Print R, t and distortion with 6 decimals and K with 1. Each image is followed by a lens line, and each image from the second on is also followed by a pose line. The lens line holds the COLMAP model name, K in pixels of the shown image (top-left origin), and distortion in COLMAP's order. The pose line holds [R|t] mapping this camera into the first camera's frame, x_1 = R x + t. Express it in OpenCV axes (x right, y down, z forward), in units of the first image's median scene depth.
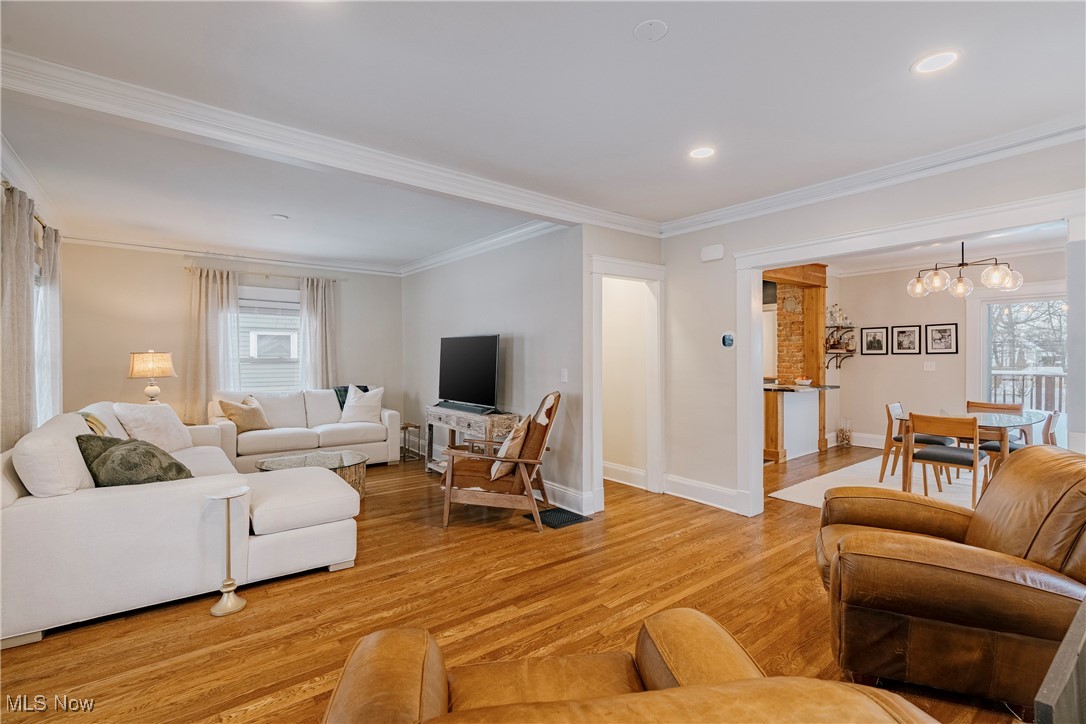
lens RADIAL K [[511.1, 0, 544.2], [0, 511.1, 347.9], [0, 0, 1]] dist [-0.000661, -0.000182]
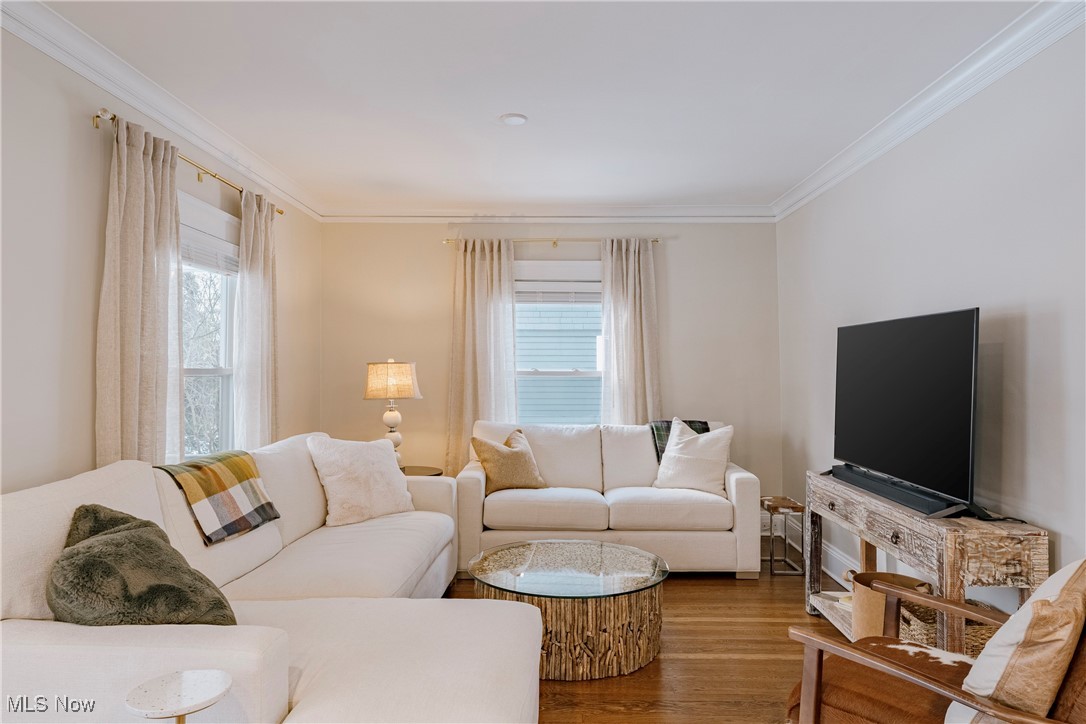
lens RADIAL K [[685.8, 0, 541.7], [0, 685.8, 354.7], [0, 0, 1]] dist [-0.004600, -0.001693]
pose [[0.775570, -0.014435, -0.631096, -0.018191], [0.011496, 0.999896, -0.008743, 0.007304], [0.631157, -0.000474, 0.775655, 0.353878]]
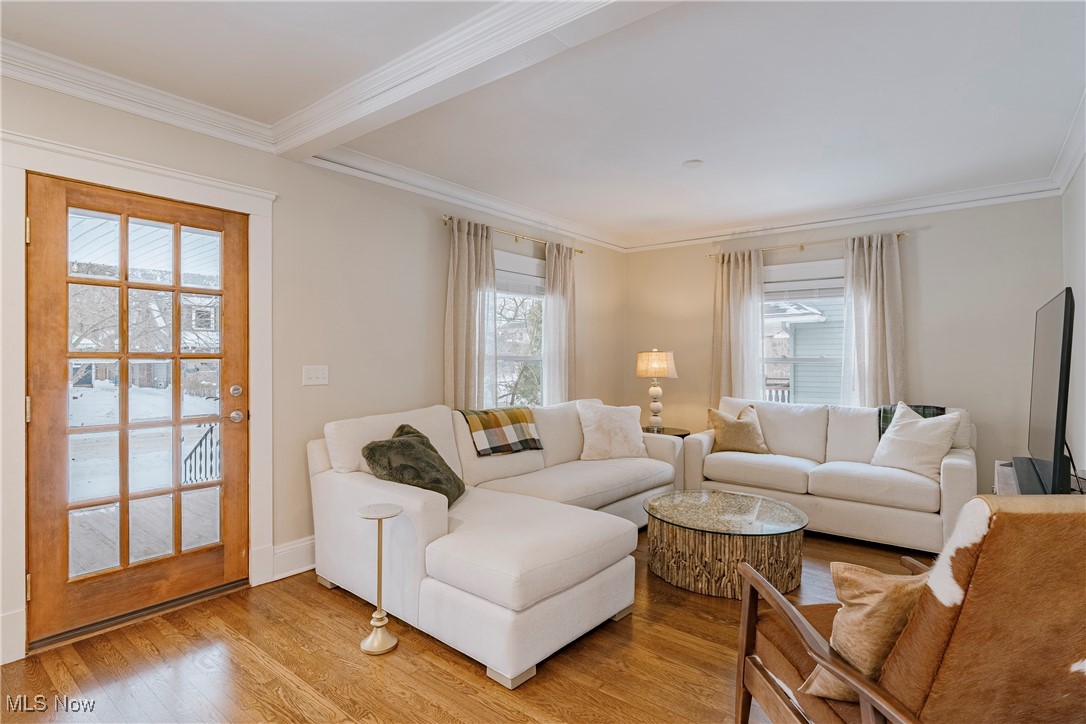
lens RADIAL K [[546.6, 0, 546.5], [0, 546.6, 358.9], [0, 0, 1]] dist [-0.011833, 0.000857]
pose [[0.218350, 0.001807, -0.975869, 0.159531], [0.017374, 0.999833, 0.005739, 0.011297], [0.975716, -0.018208, 0.218282, 0.505572]]
